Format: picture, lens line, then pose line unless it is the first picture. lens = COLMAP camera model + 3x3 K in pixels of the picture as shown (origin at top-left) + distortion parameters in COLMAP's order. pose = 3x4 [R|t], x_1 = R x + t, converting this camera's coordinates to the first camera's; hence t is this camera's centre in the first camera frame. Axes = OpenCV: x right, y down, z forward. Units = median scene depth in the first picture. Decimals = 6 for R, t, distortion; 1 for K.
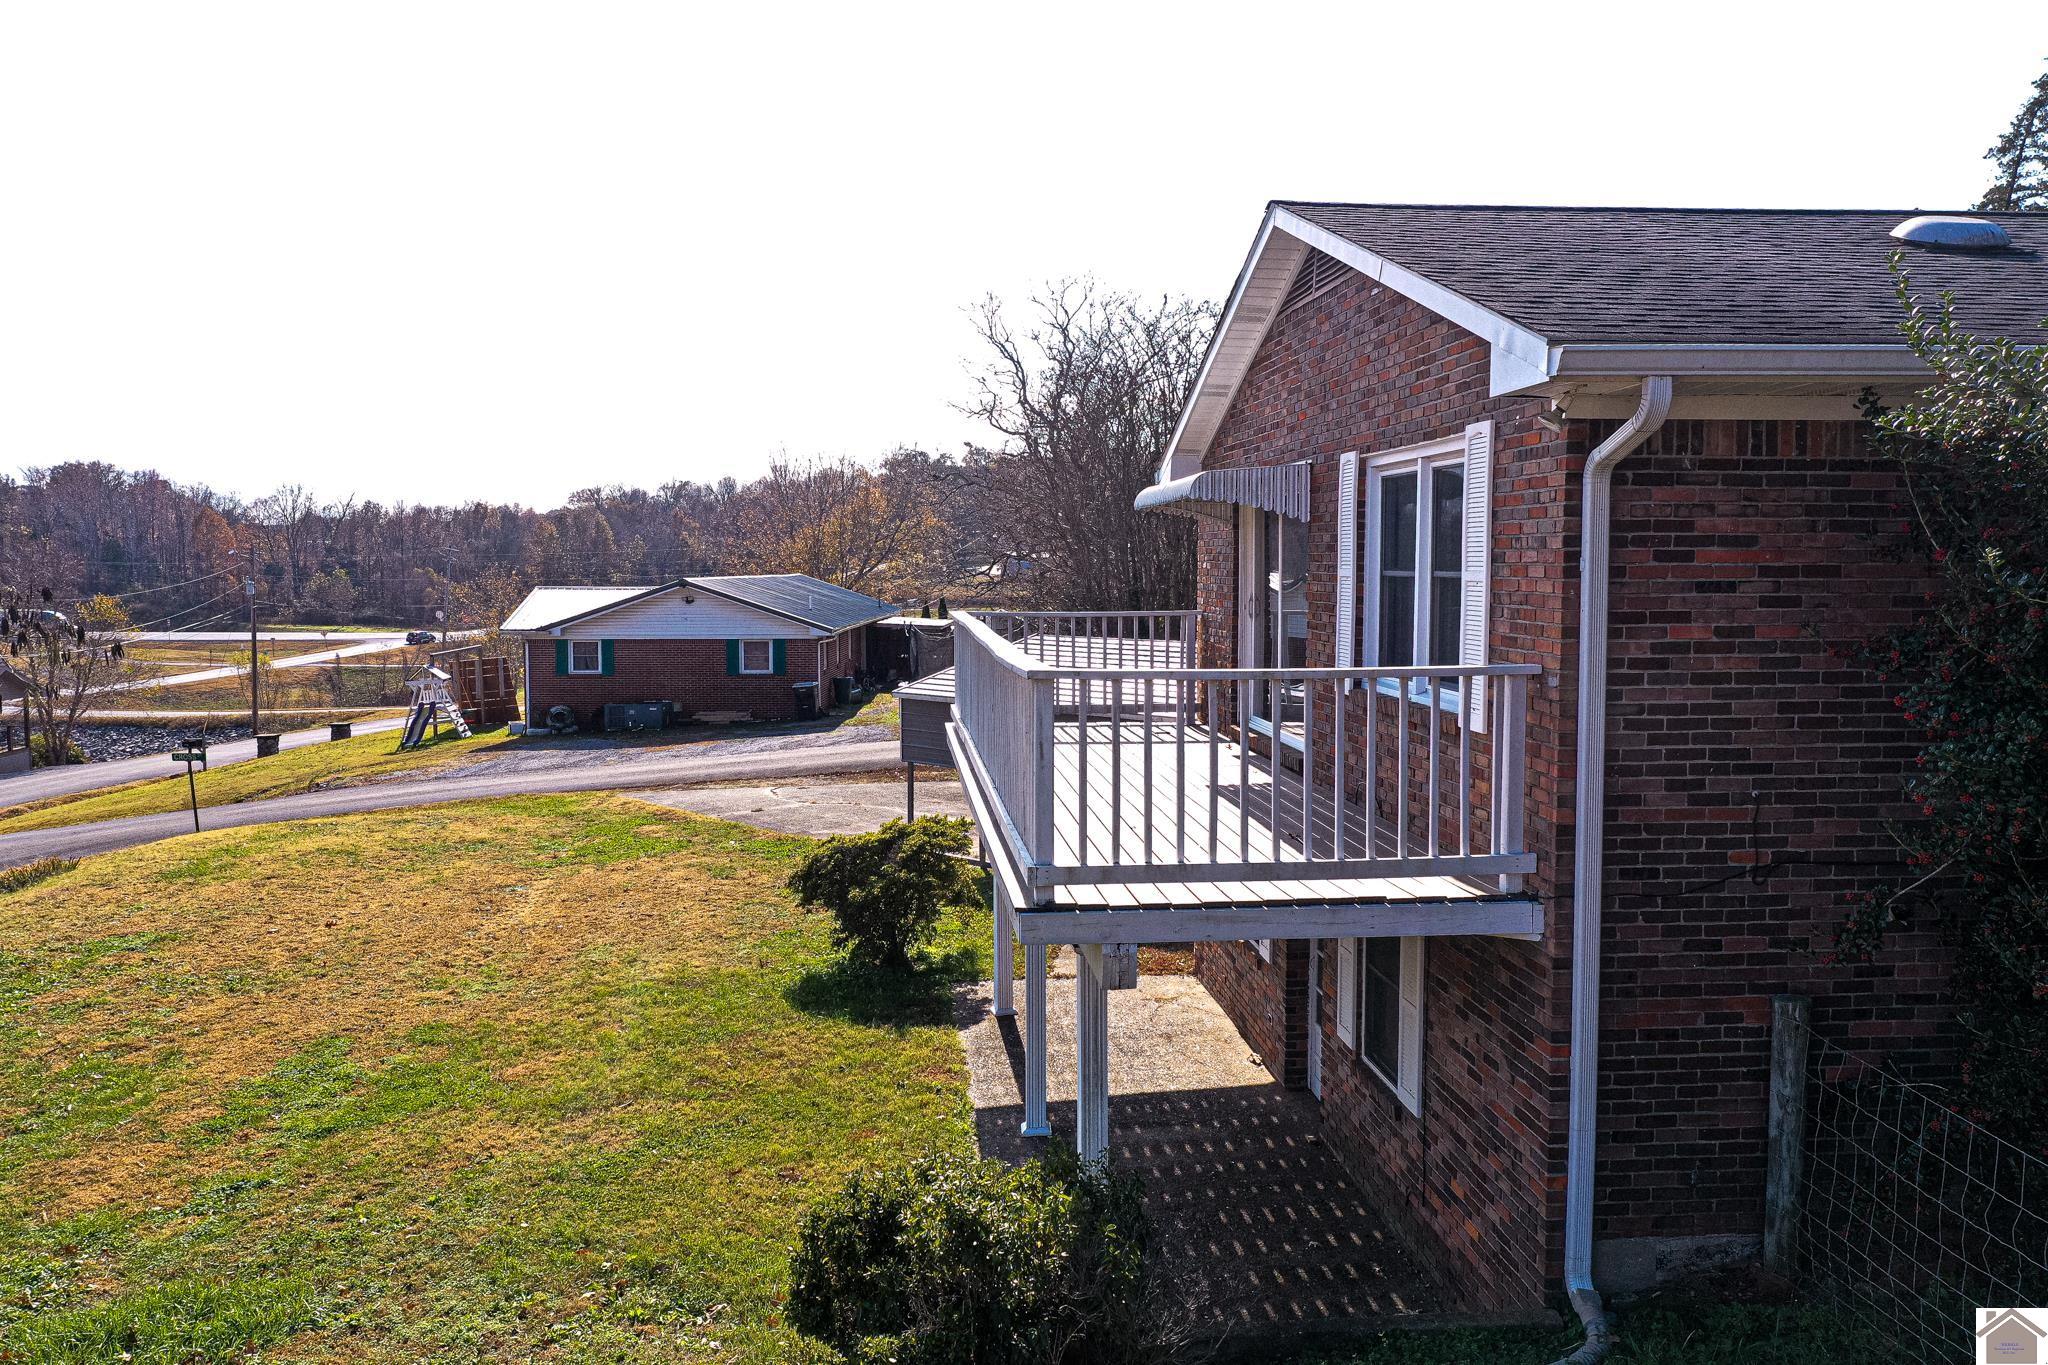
lens RADIAL K [[1620.1, 0, 1019.1], [0, 1620.1, 681.5], [0, 0, 1]] dist [0.004190, 0.011115]
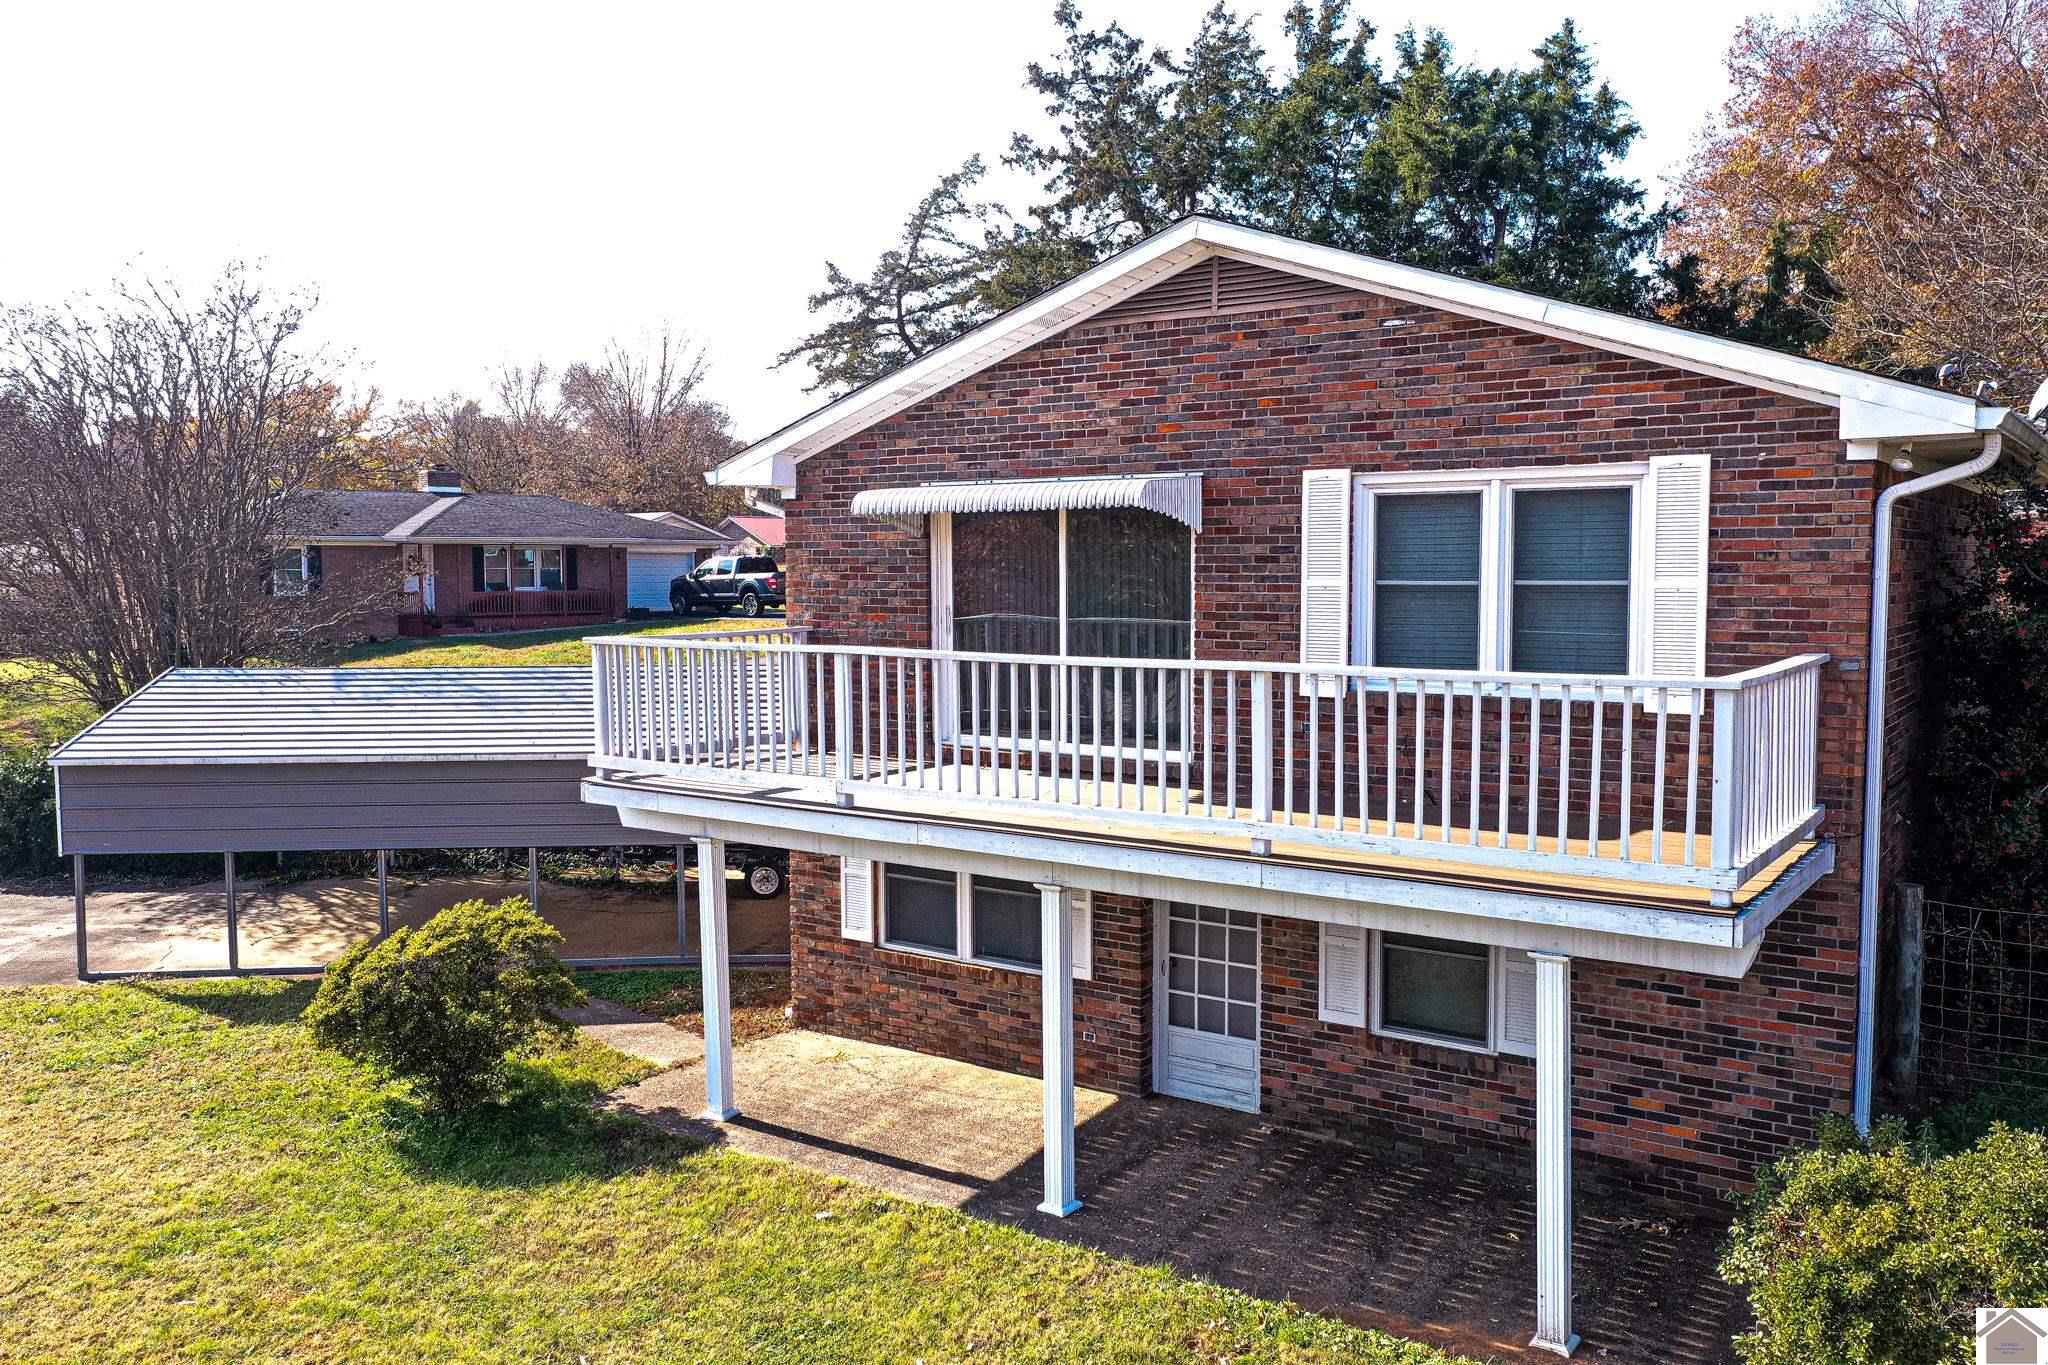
lens RADIAL K [[1620.1, 0, 1023.9], [0, 1620.1, 678.5], [0, 0, 1]] dist [0.004190, 0.011115]
pose [[0.643018, -0.055286, 0.763853, -0.701550], [0.059520, 0.997982, 0.022127, -0.037732], [-0.763534, 0.031236, 0.645011, 0.446840]]
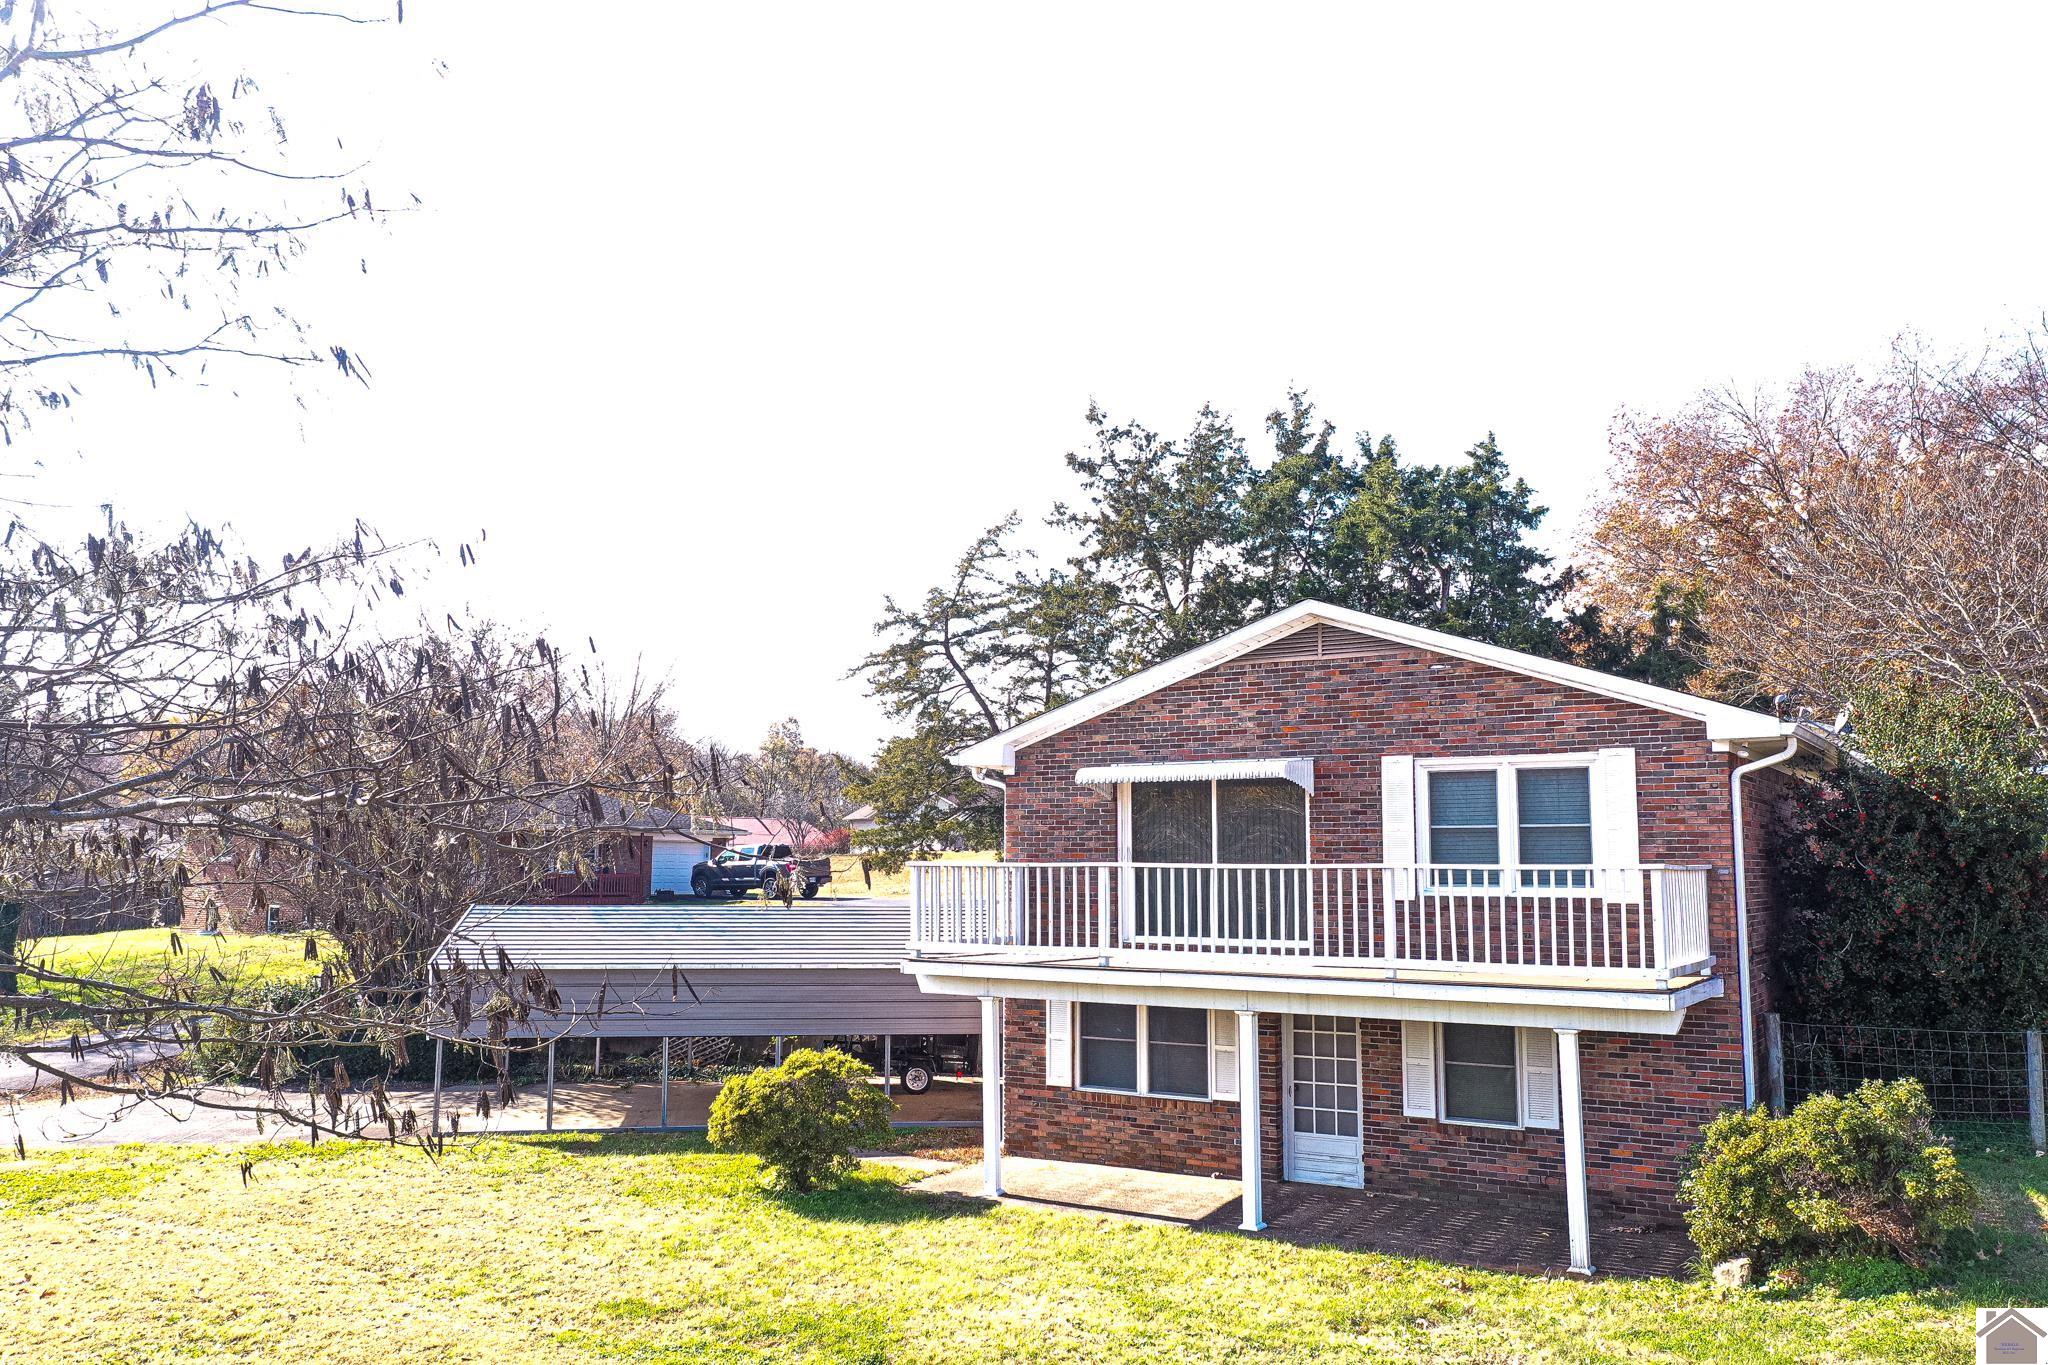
lens RADIAL K [[1620.1, 0, 1020.6], [0, 1620.1, 682.4], [0, 0, 1]] dist [0.004190, 0.011115]
pose [[0.600846, 0.096630, 0.793503, -1.307115], [0.054025, 0.985488, -0.160918, 0.032215], [-0.797537, 0.139556, 0.586906, 0.294076]]
